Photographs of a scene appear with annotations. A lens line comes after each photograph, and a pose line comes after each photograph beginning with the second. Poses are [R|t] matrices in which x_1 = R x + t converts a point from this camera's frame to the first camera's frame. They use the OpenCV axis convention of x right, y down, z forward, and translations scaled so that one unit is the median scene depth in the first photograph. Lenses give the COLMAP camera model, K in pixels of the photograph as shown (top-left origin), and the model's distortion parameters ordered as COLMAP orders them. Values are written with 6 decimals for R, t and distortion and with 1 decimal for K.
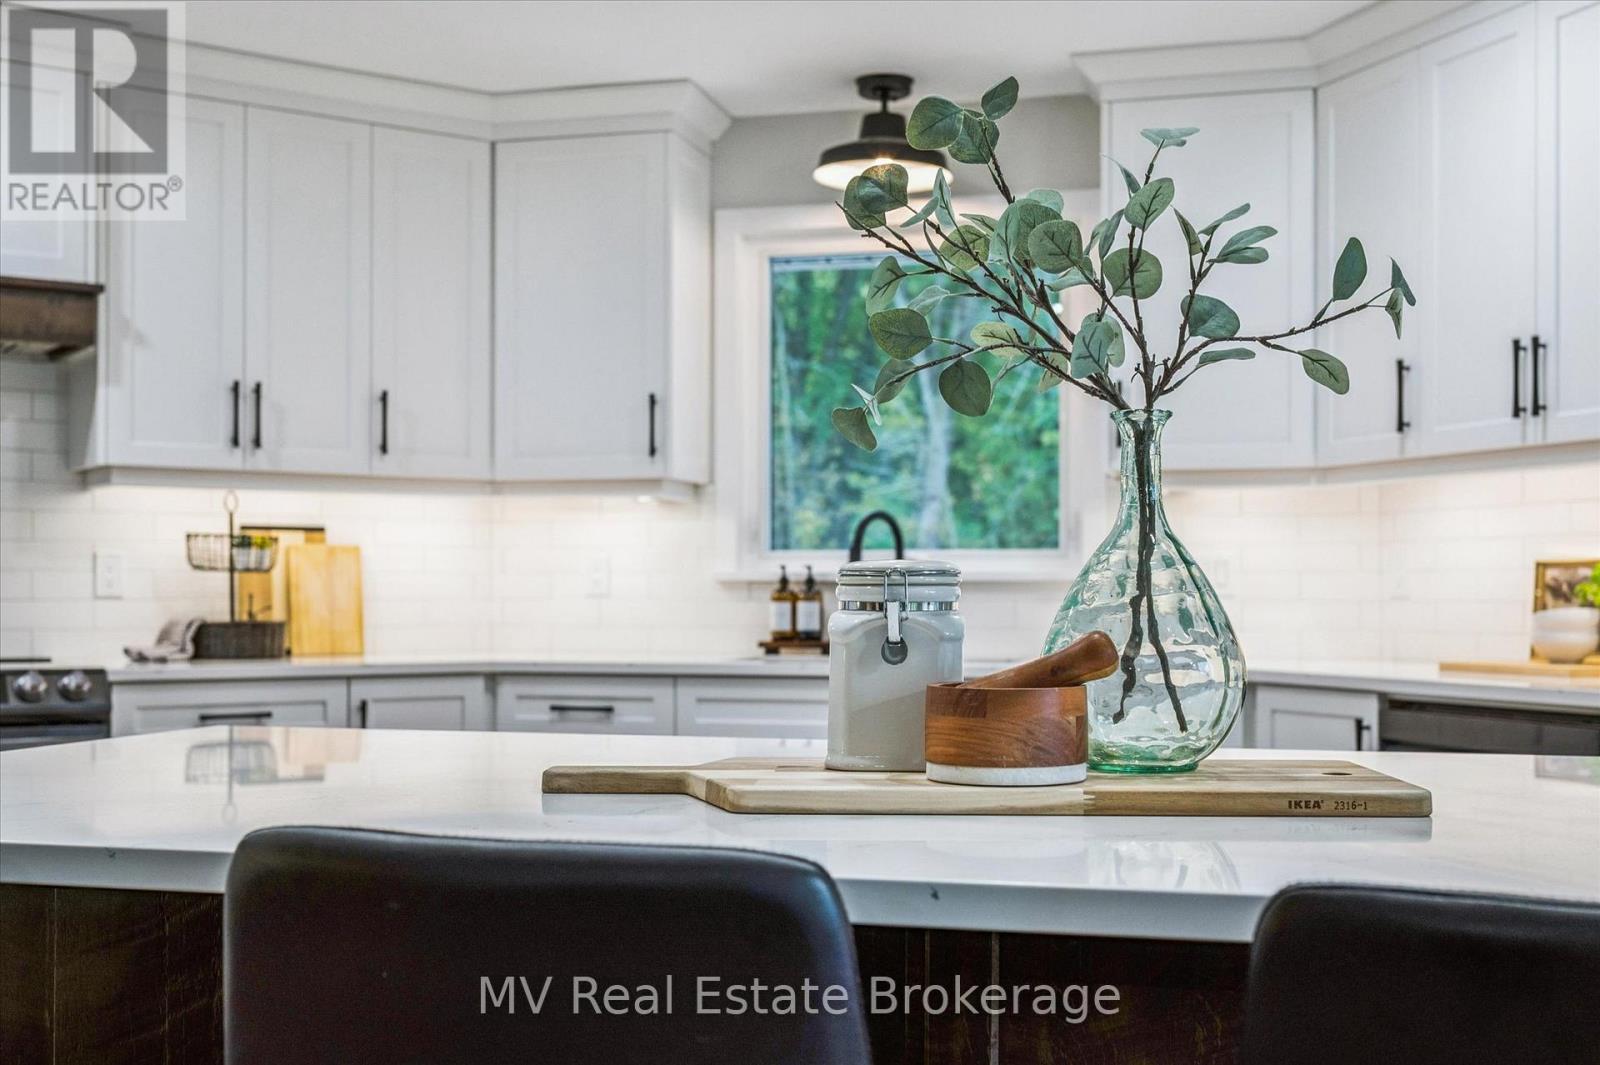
lens RADIAL K [[1829.4, 0, 869.2], [0, 1829.4, 581.3], [0, 0, 1]] dist [0.002561, 0.000000]
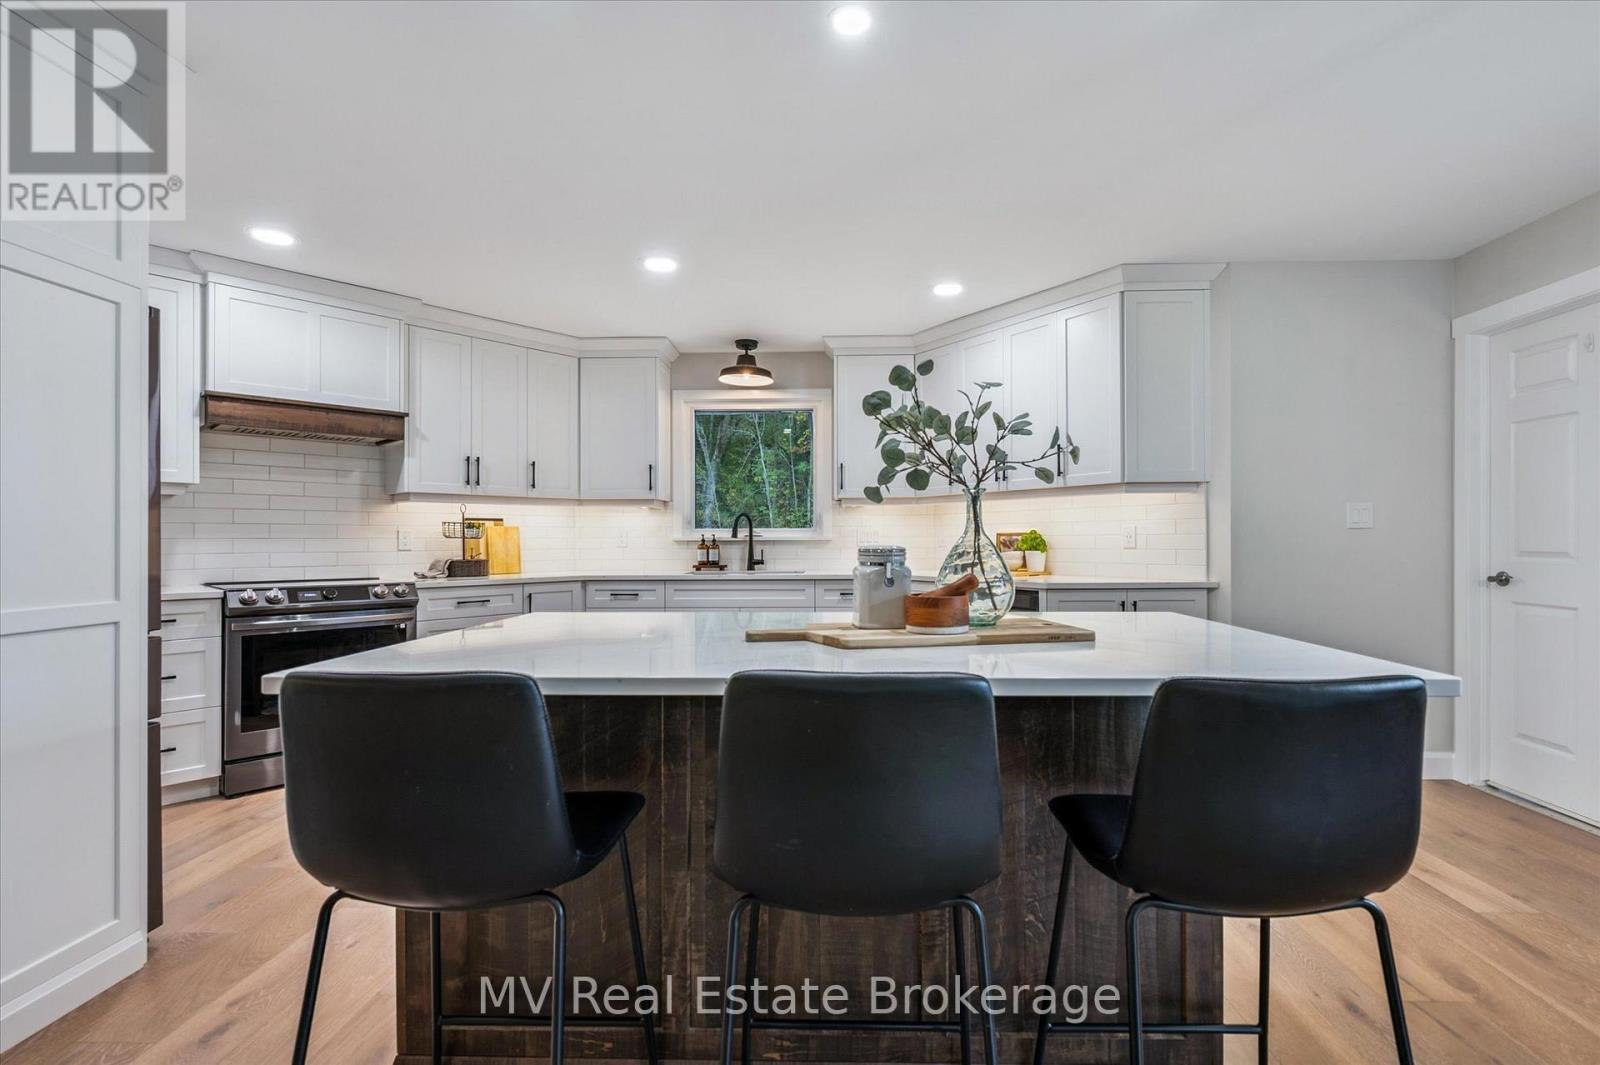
lens RADIAL K [[716.5, 0, 839.6], [0, 716.5, 532.0], [0, 0, 1]] dist [0.000977, -0.000045]
pose [[0.974725, -0.002594, 0.223394, -0.091053], [0.003351, 0.999990, -0.003009, -0.009375], [-0.223384, 0.003682, 0.974724, 0.013114]]
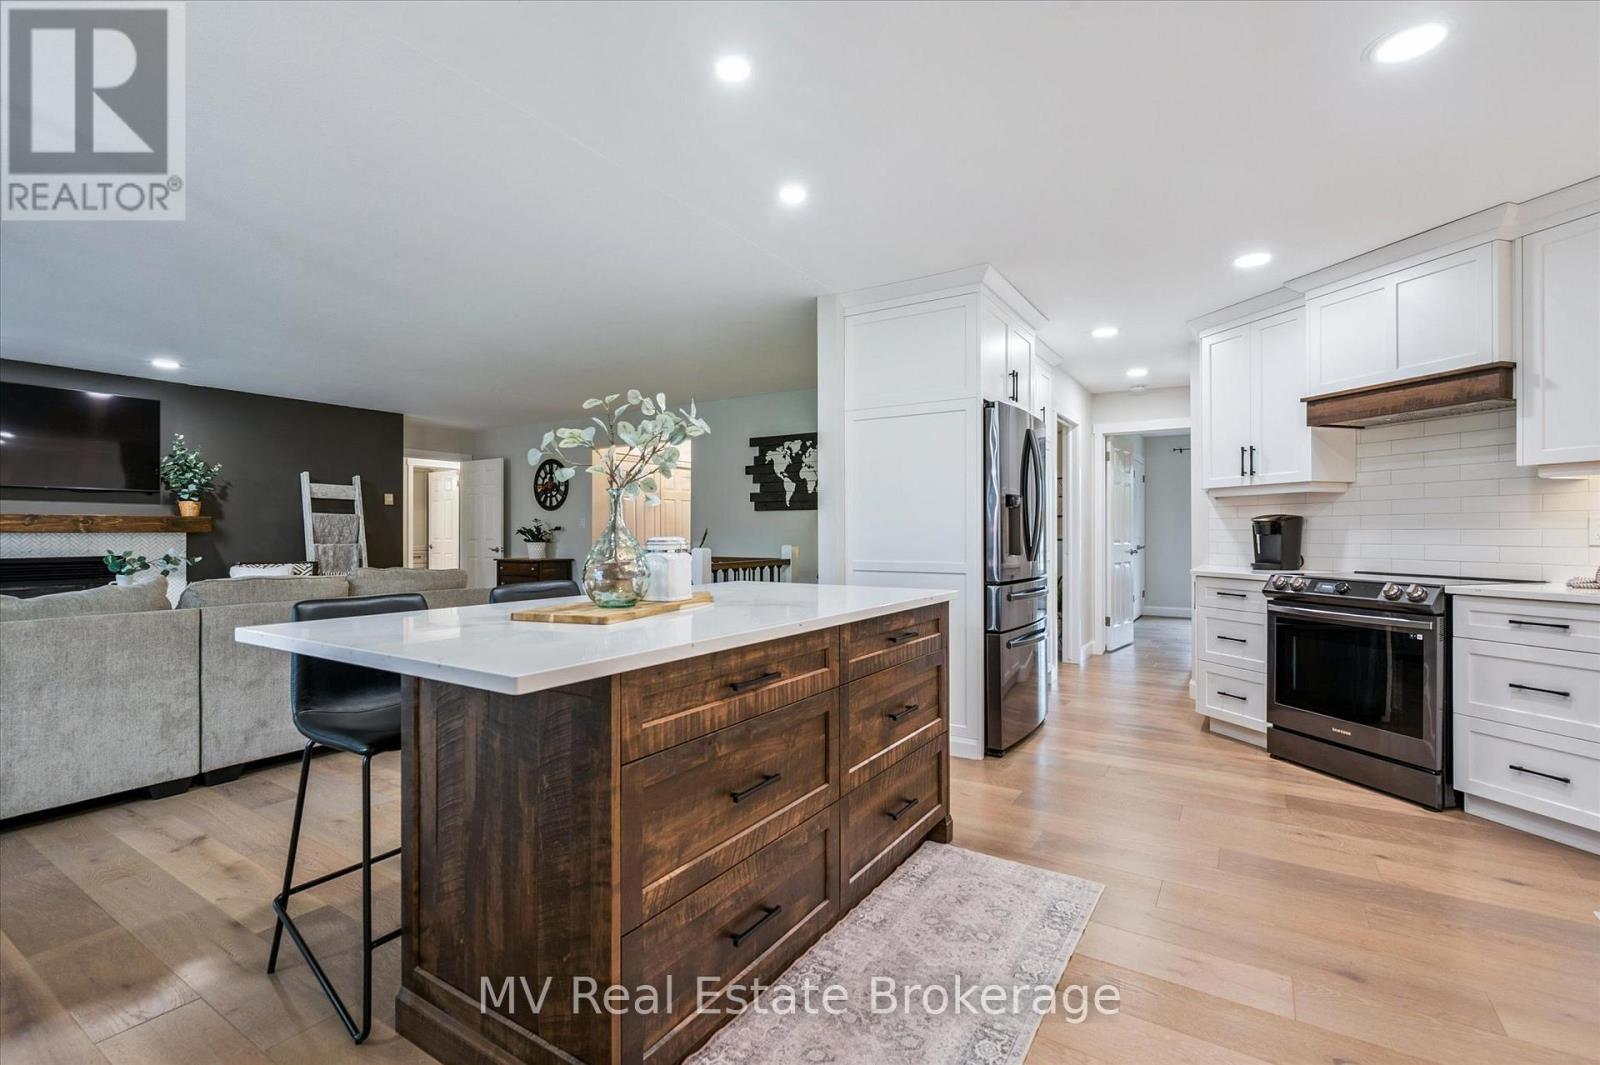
lens RADIAL K [[727.0, 0, 801.0], [0, 727.0, 530.7], [0, 0, 1]] dist [0.016520, -0.000087]
pose [[-0.306775, -0.002591, -0.951779, 0.408217], [0.004345, 0.999982, -0.004123, -0.004673], [0.951772, -0.005400, -0.306758, 0.560332]]
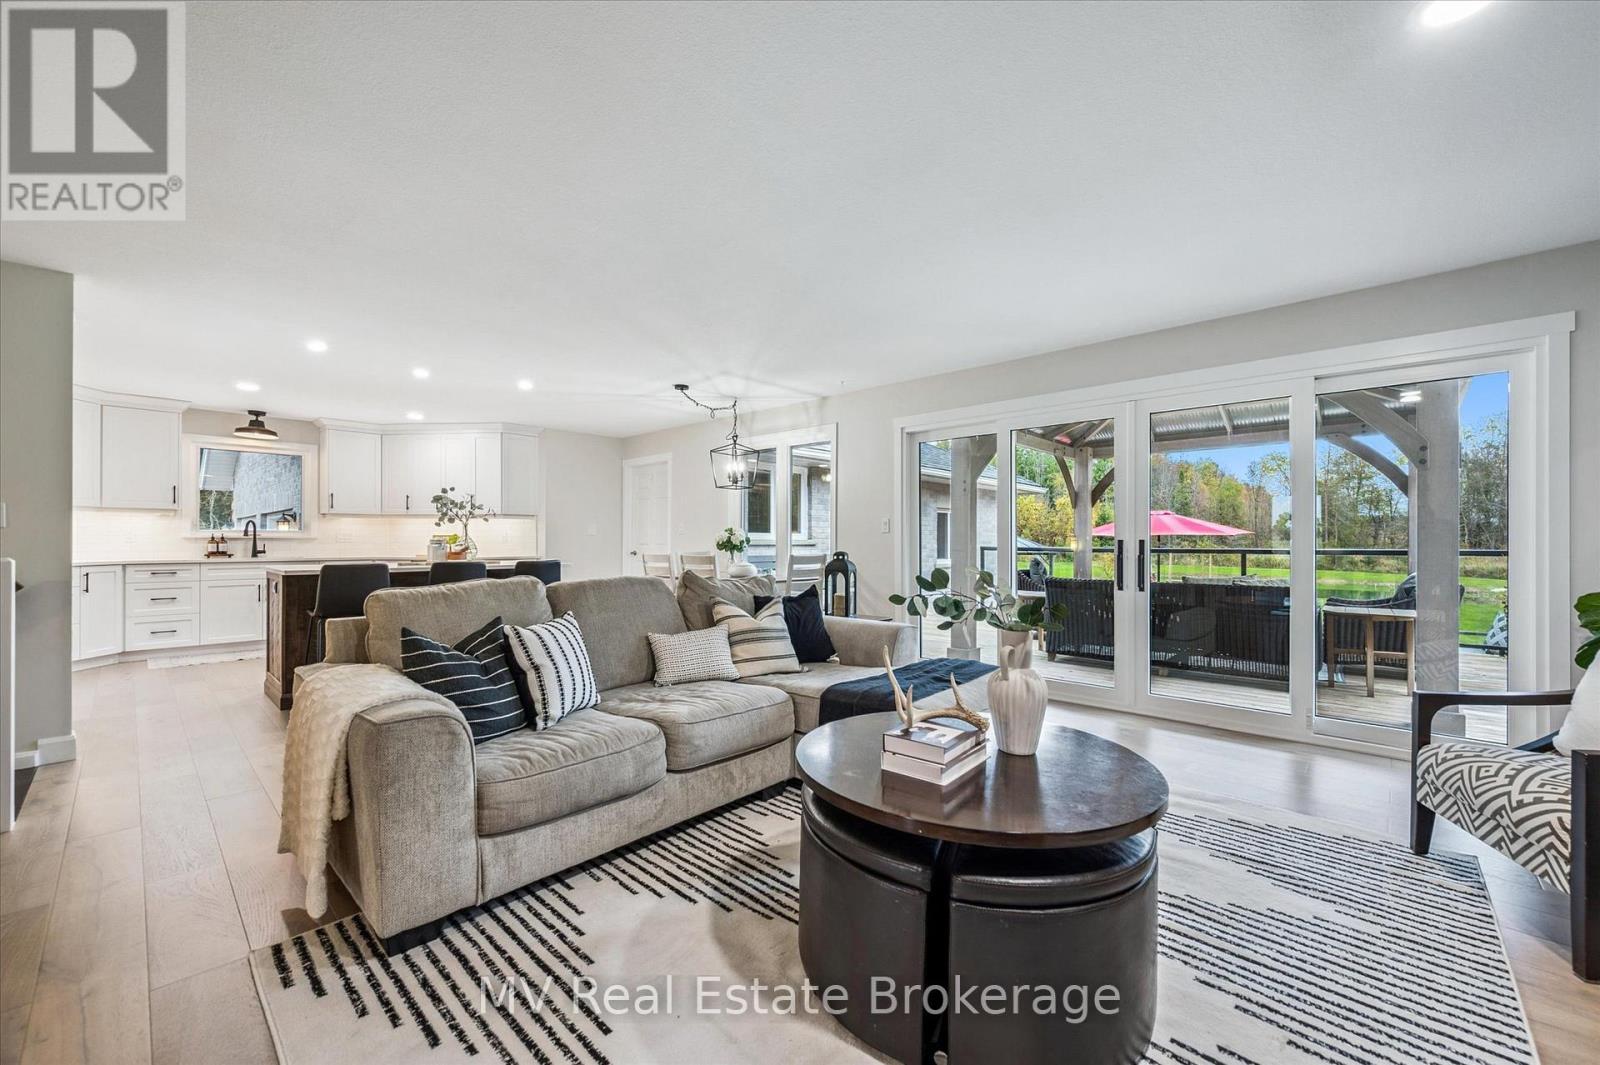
lens RADIAL K [[631.5, 0, 796.6], [0, 631.5, 540.3], [0, 0, 1]] dist [-0.001805, -0.000114]
pose [[0.490421, 0.001010, 0.871485, -0.632906], [-0.006495, 0.999976, 0.002496, -0.006738], [-0.871462, -0.006885, 0.490415, -0.717873]]
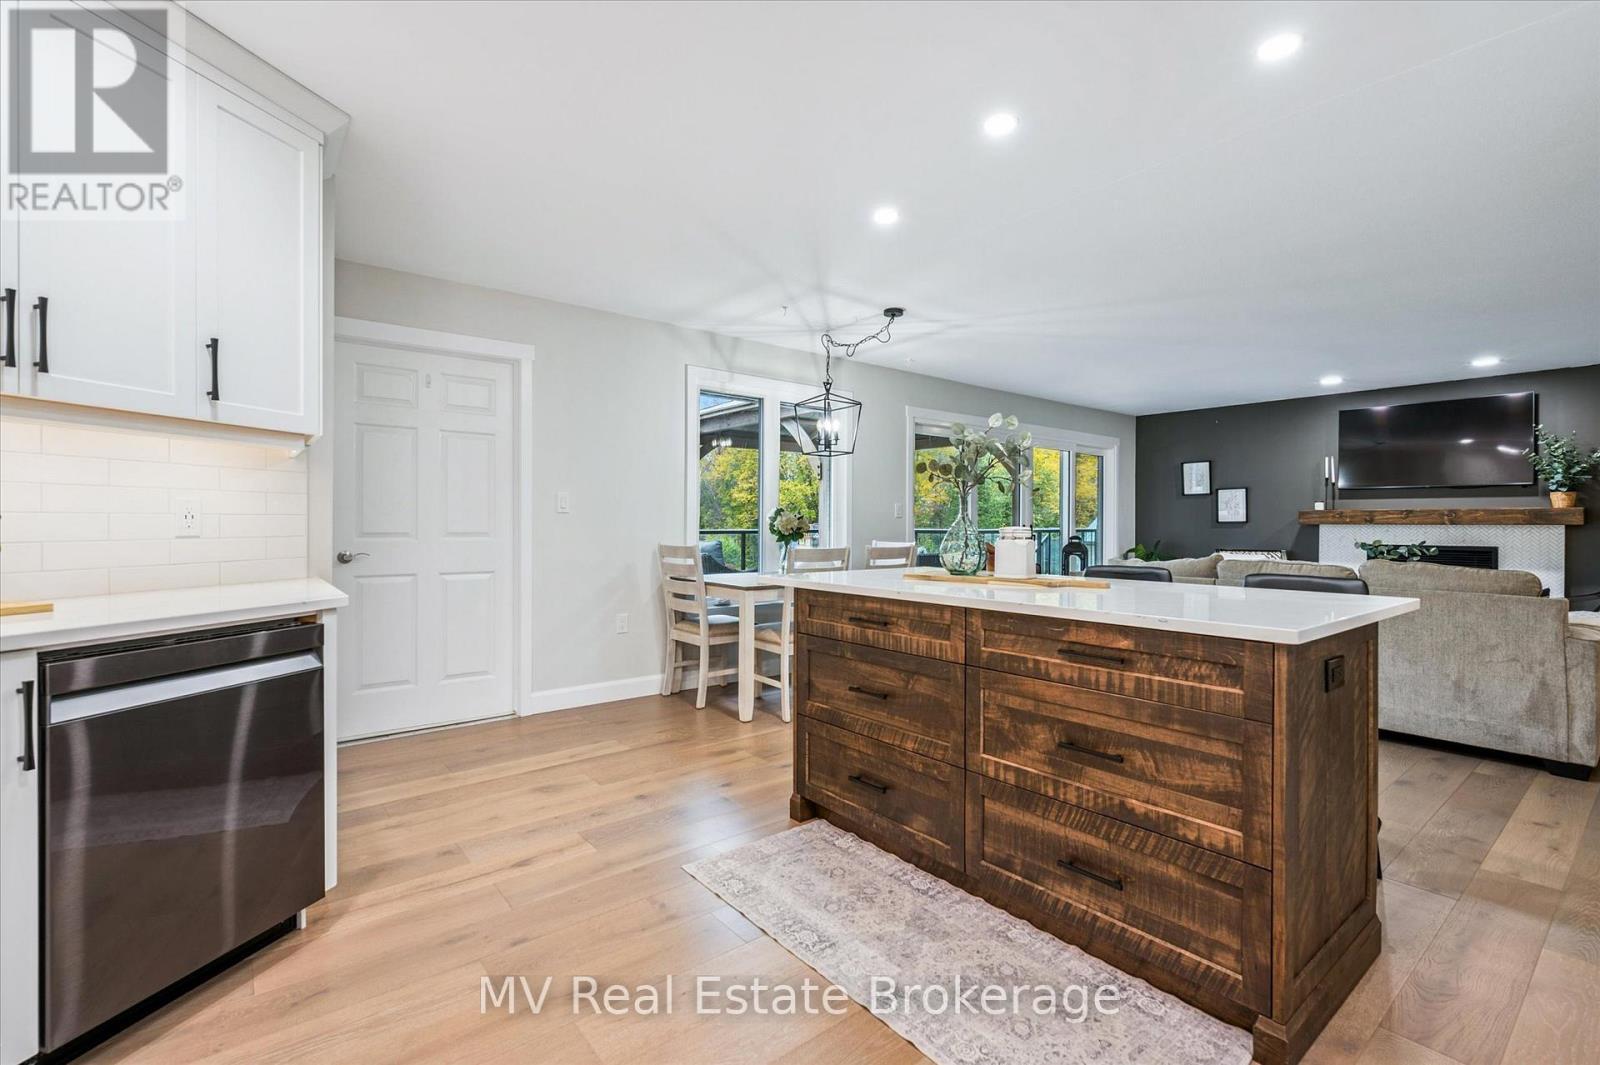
lens RADIAL K [[727.0, 0, 795.7], [0, 727.0, 518.7], [0, 0, 1]] dist [0.016520, -0.000087]
pose [[-0.801403, 0.002108, 0.598121, -0.193297], [-0.005569, 0.999924, -0.010986, -0.001248], [-0.598099, -0.012135, -0.801330, 0.882800]]
